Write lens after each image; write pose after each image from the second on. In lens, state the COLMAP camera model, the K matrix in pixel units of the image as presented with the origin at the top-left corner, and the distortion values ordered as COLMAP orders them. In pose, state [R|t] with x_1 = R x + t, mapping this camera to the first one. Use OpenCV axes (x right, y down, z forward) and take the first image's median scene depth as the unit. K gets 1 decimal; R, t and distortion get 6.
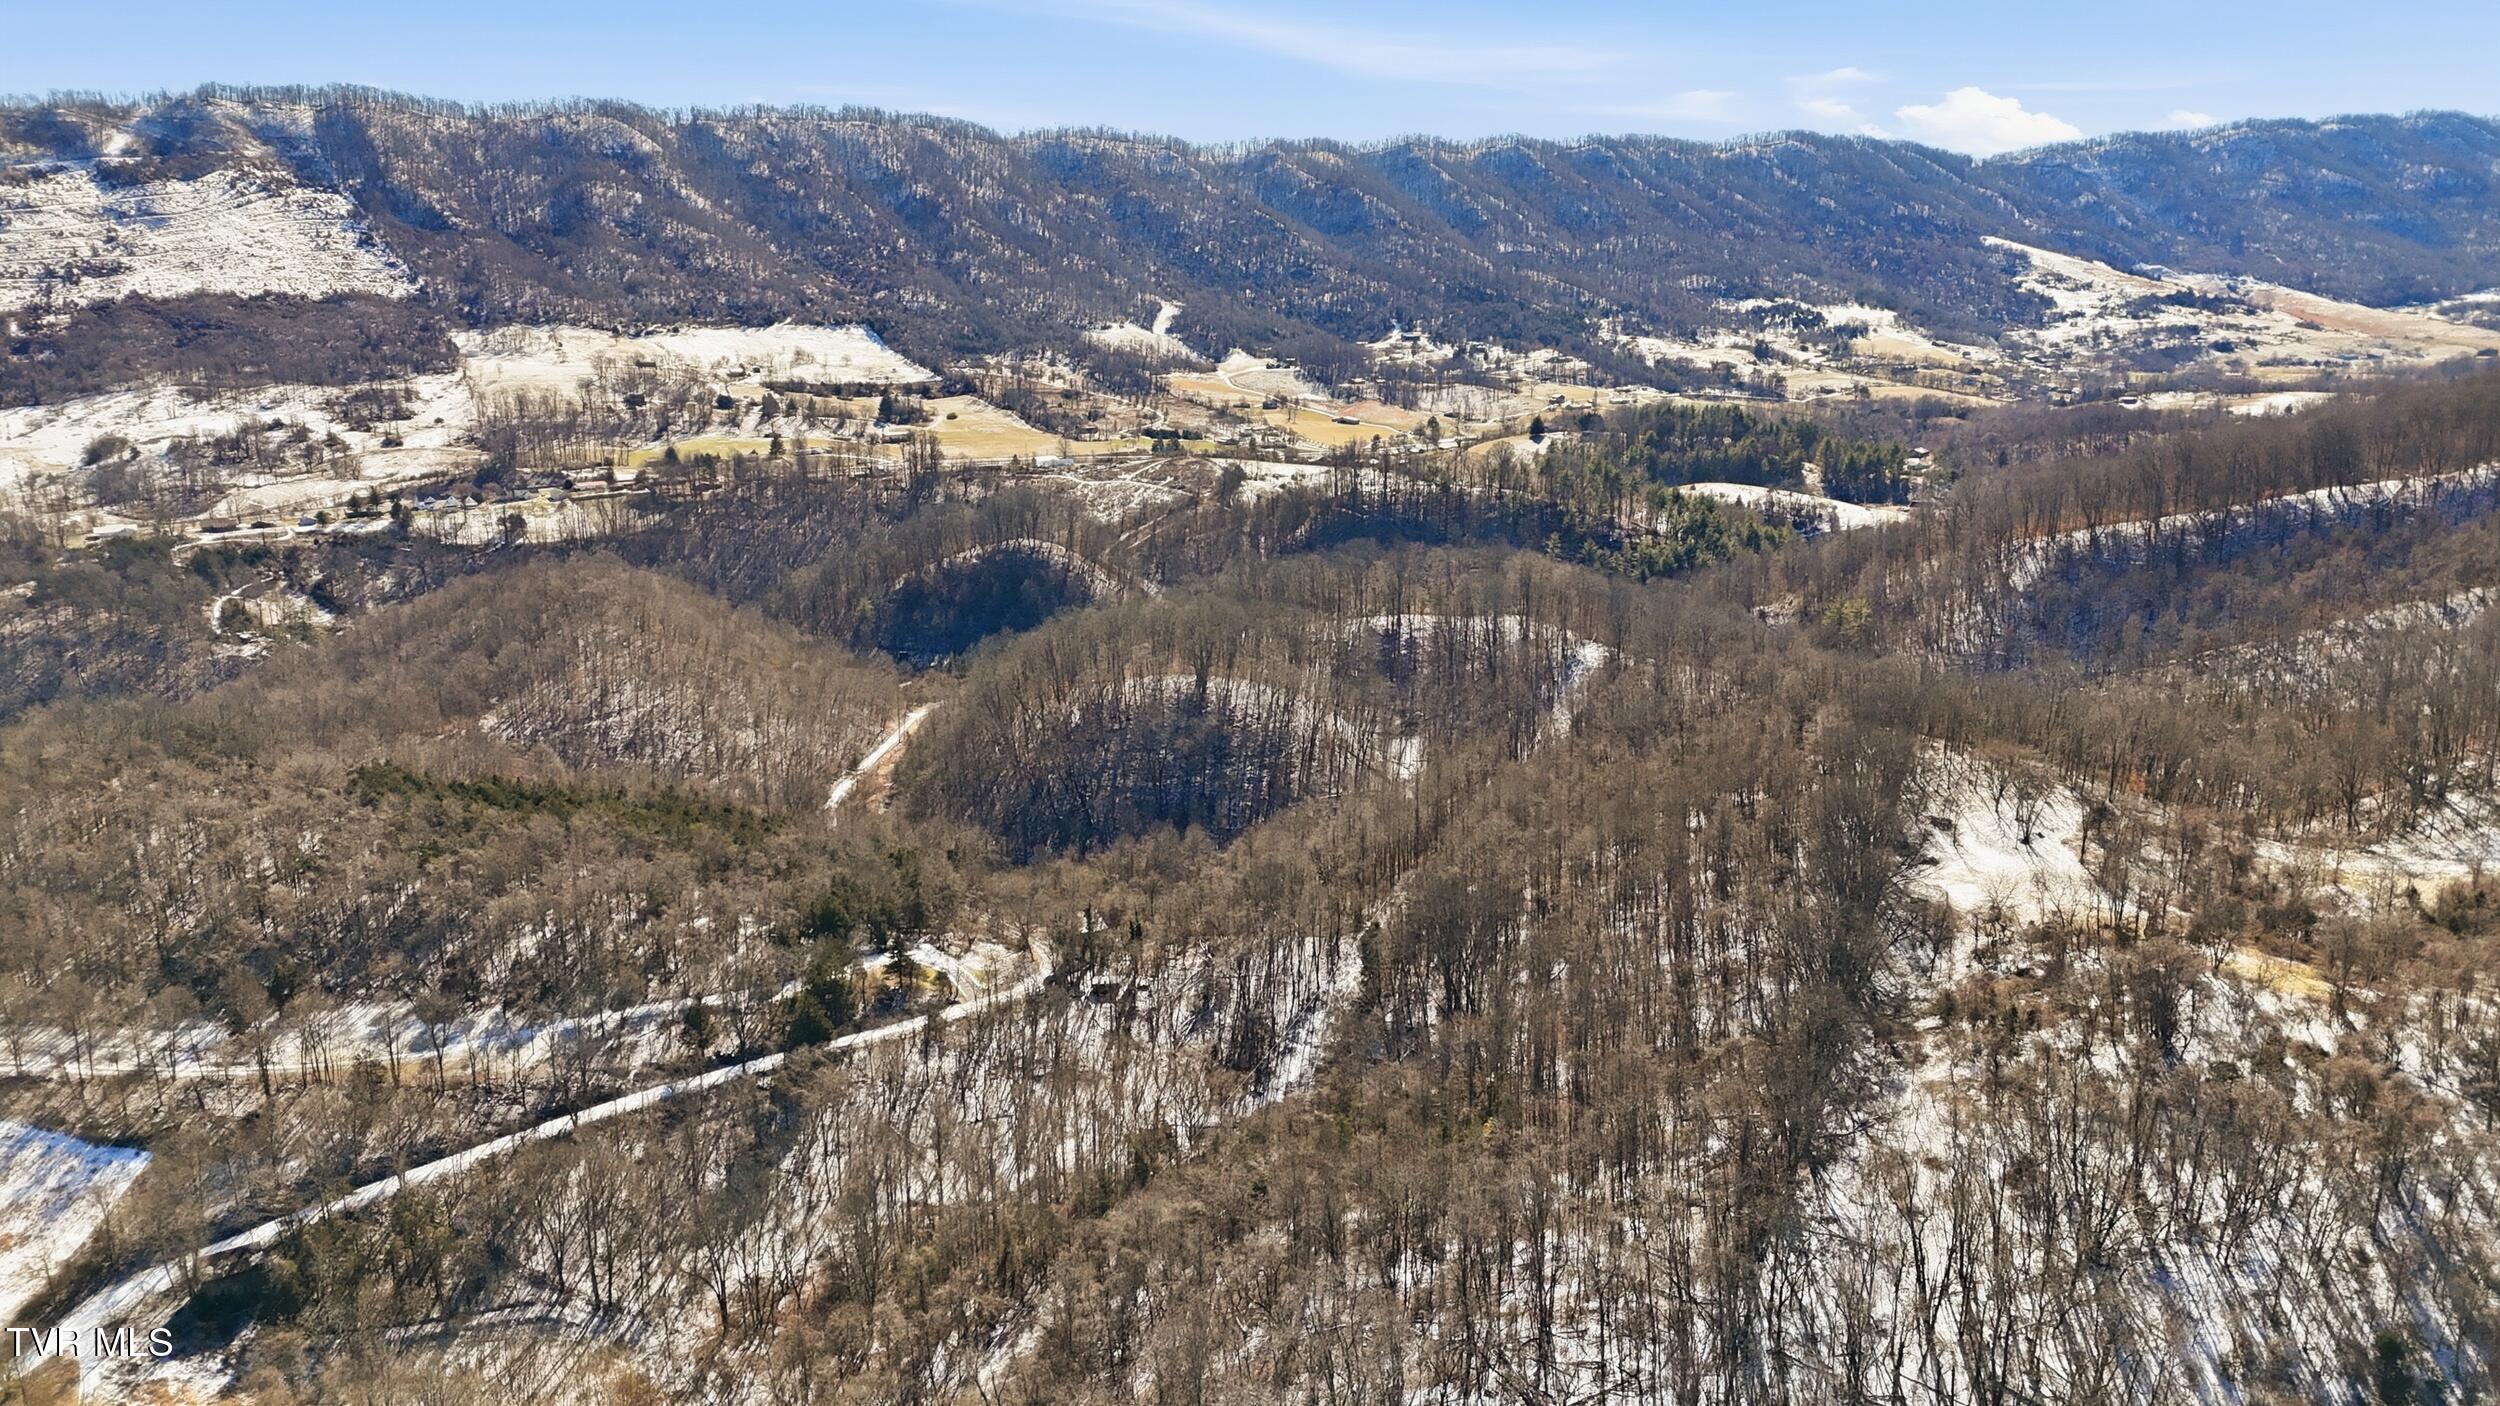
lens RADIAL K [[1826.2, 0, 1250.0], [0, 1826.2, 703.0], [0, 0, 1]] dist [0.092370, -0.081148]
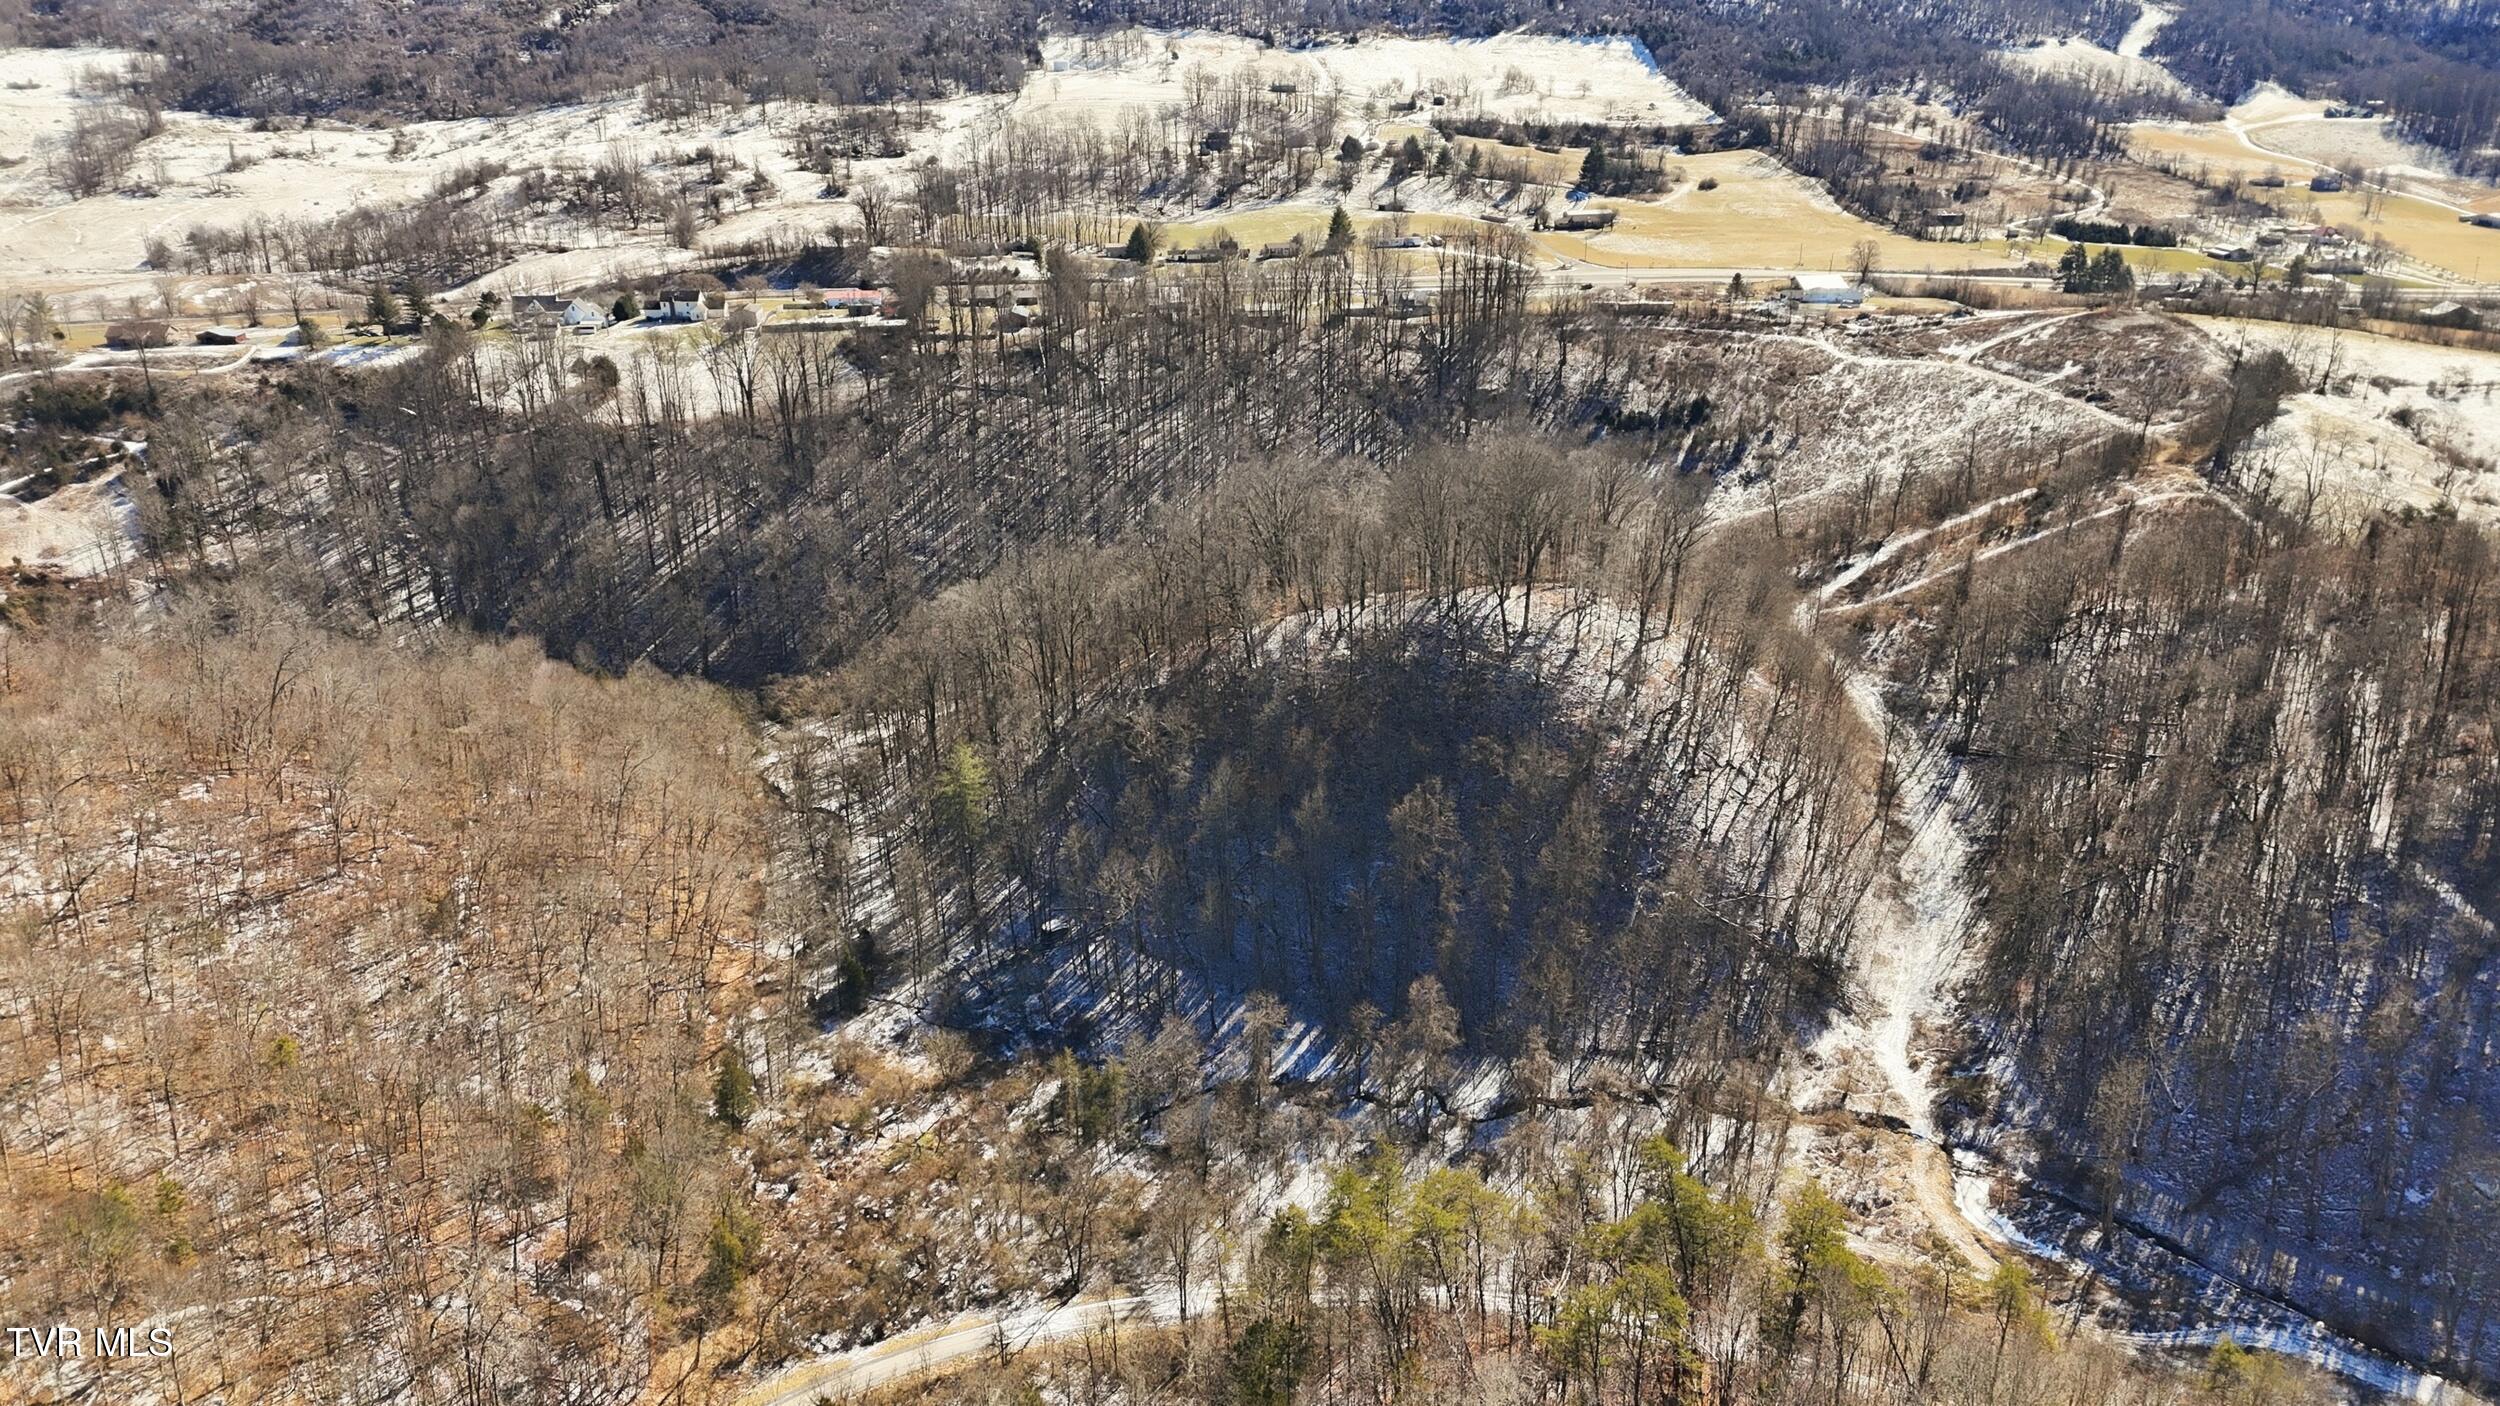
lens RADIAL K [[1826.2, 0, 1250.0], [0, 1826.2, 703.0], [0, 0, 1]] dist [0.092370, -0.081148]
pose [[0.890092, 0.167169, -0.424018, -0.012932], [-0.113713, 0.982340, 0.148582, -0.060861], [0.441369, -0.084035, 0.893382, 0.370327]]
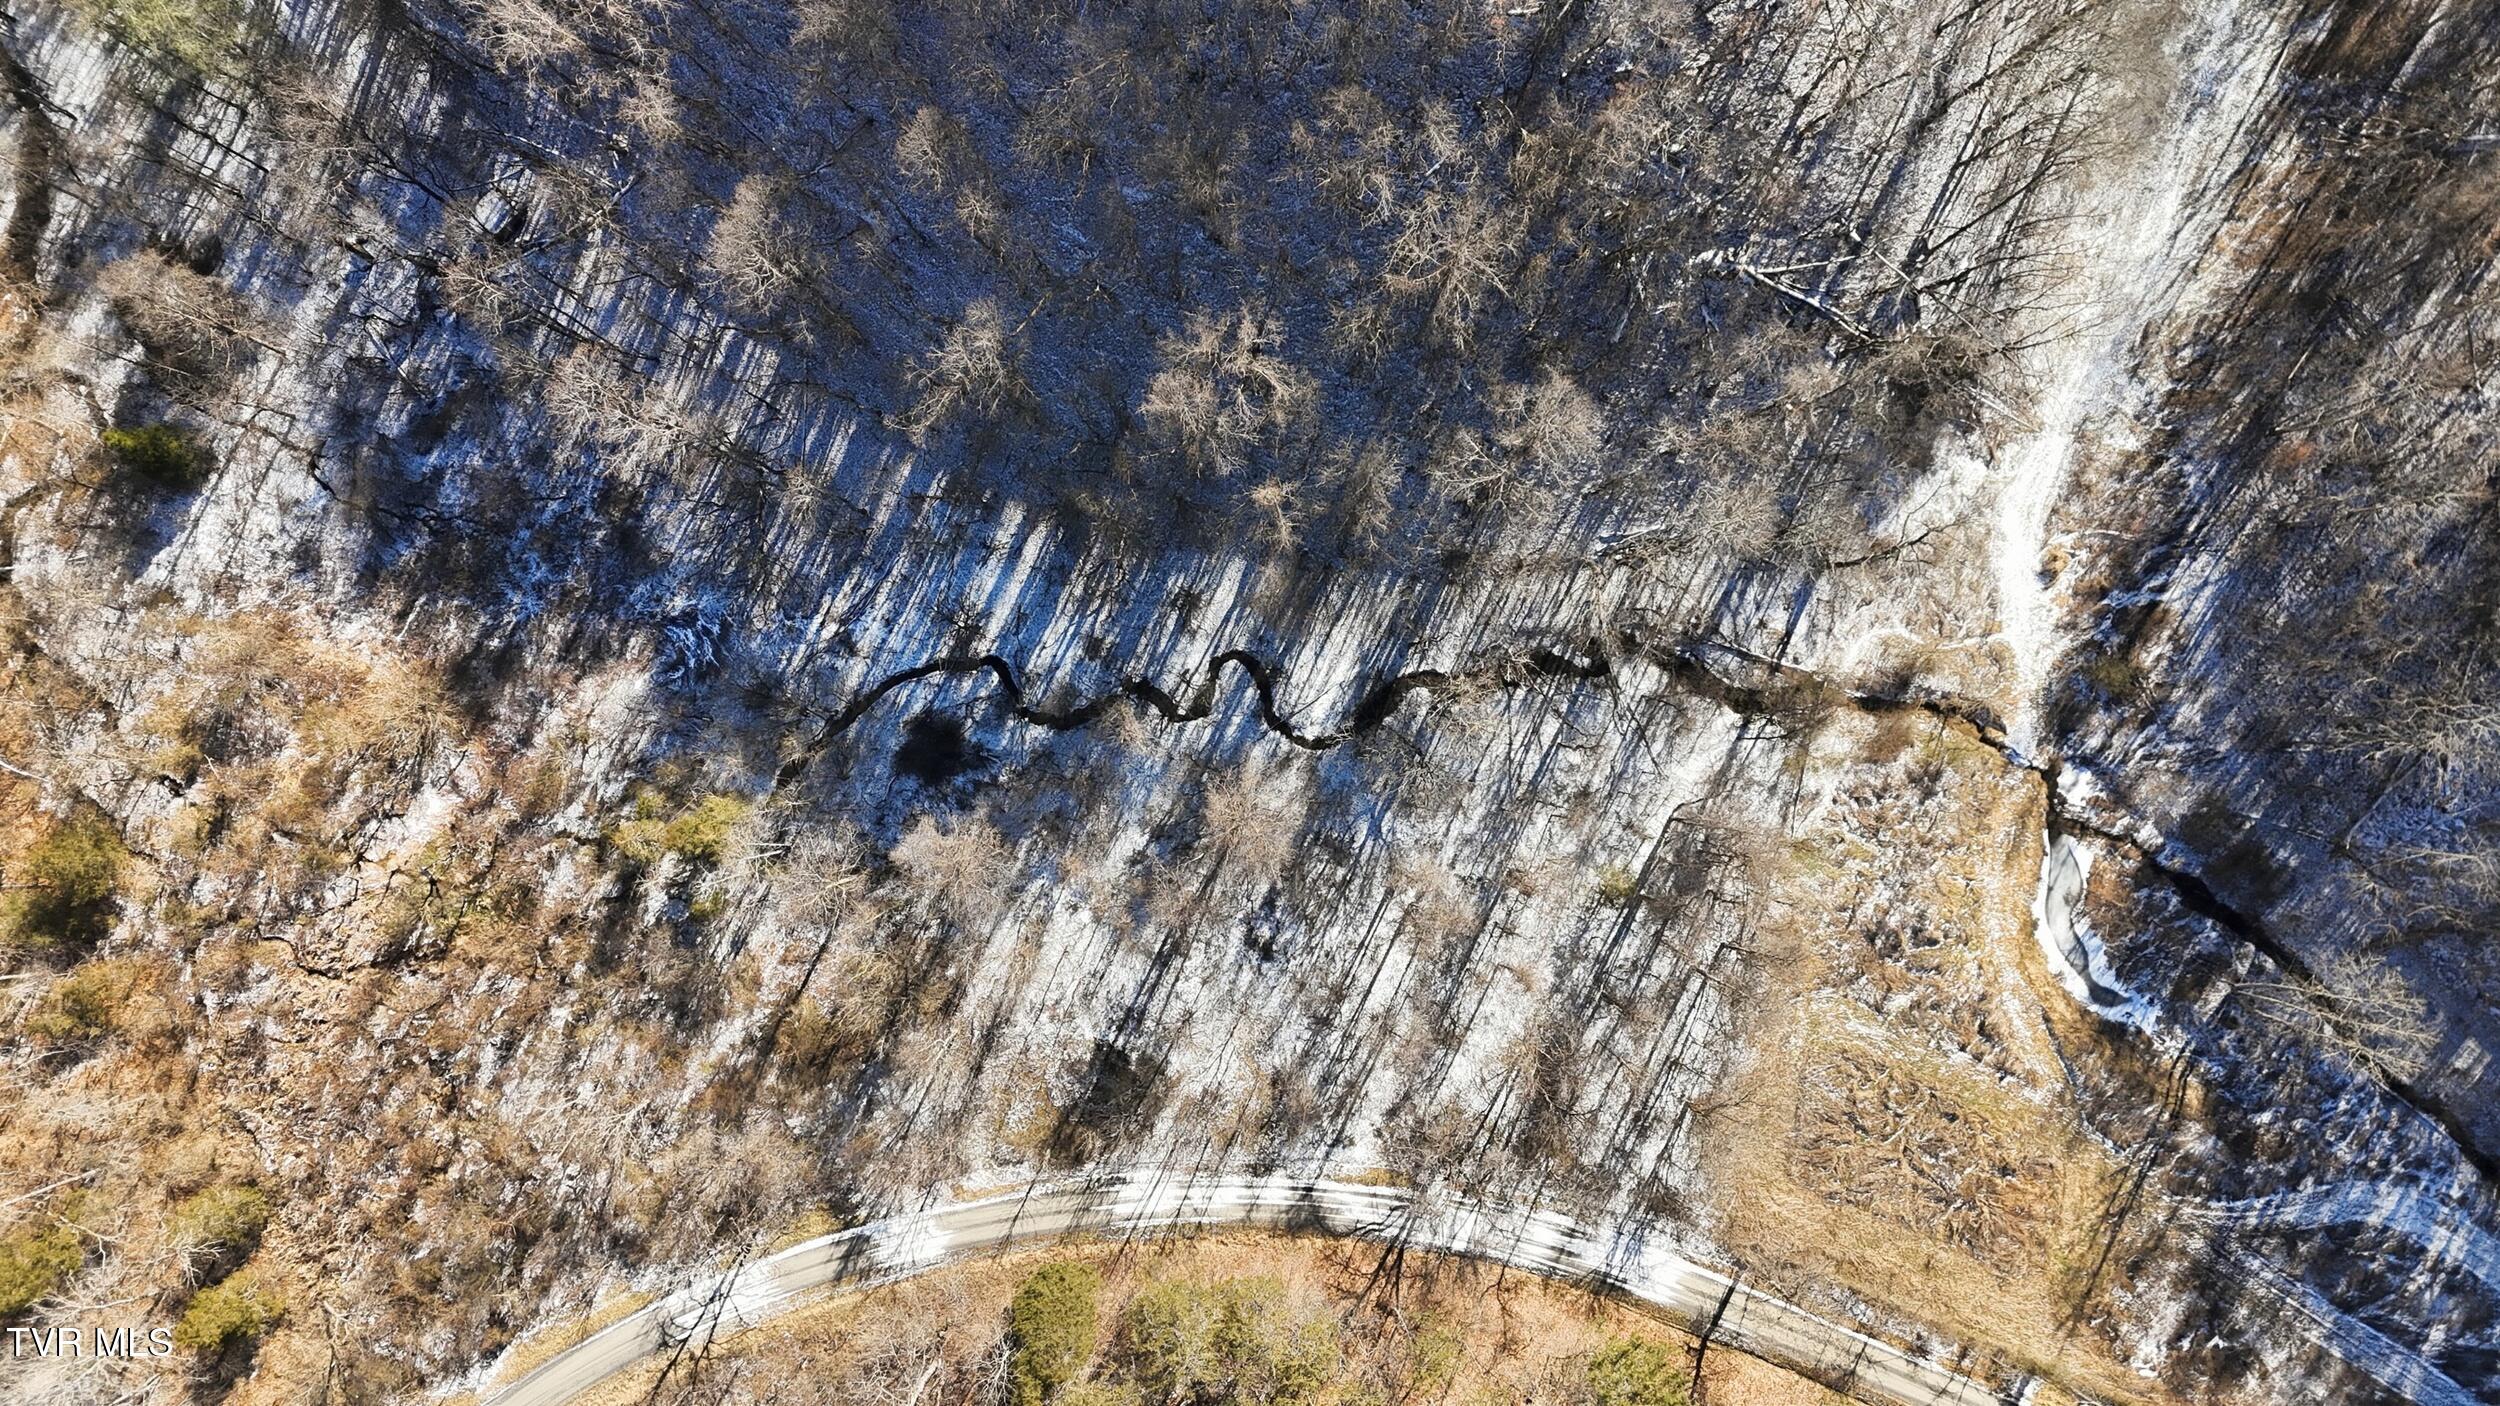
lens RADIAL K [[1826.2, 0, 1250.0], [0, 1826.2, 703.0], [0, 0, 1]] dist [0.092370, -0.081148]
pose [[0.938061, 0.346439, 0.004711, -0.087432], [-0.101011, 0.260453, 0.960188, -0.119076], [0.331419, -0.901191, 0.279315, 0.554496]]
